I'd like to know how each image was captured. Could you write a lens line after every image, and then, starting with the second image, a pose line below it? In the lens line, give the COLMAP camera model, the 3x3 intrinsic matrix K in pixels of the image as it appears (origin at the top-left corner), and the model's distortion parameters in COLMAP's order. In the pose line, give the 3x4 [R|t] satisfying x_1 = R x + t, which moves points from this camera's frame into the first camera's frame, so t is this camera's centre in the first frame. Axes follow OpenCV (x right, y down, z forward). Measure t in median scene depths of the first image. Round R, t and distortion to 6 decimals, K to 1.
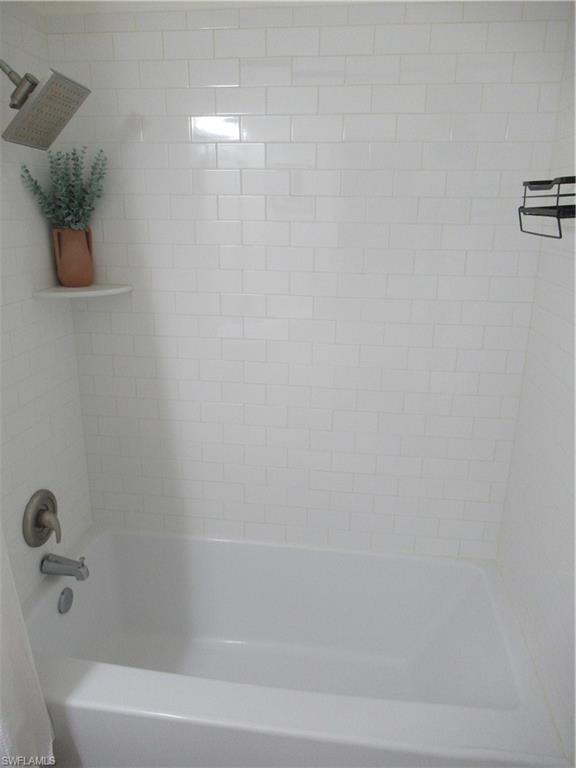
lens RADIAL K [[572.6, 0, 288.4], [0, 572.6, 383.9], [0, 0, 1]] dist [0.003040, -0.011280]
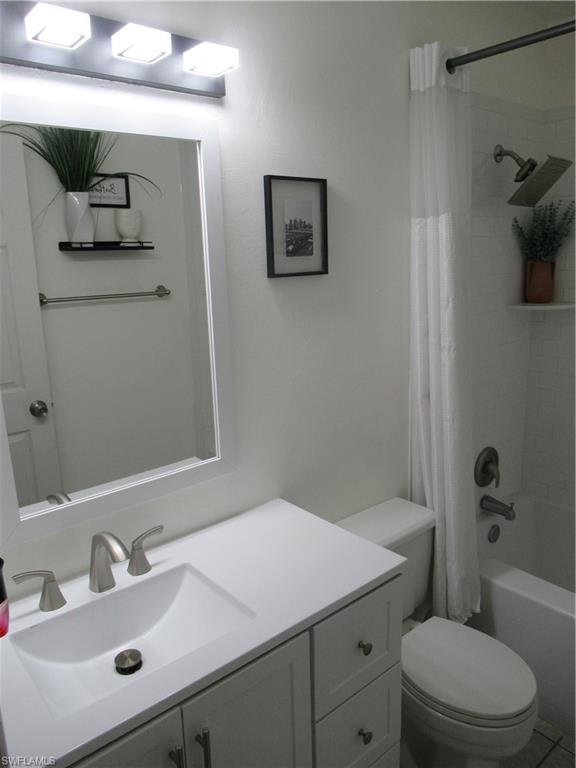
lens RADIAL K [[572.6, 0, 289.8], [0, 572.6, 383.5], [0, 0, 1]] dist [0.003040, -0.011280]
pose [[0.746399, 0.113520, -0.655745, 0.100131], [-0.151983, 0.988381, -0.001889, 0.111170], [0.647911, 0.101072, 0.754980, -0.384112]]
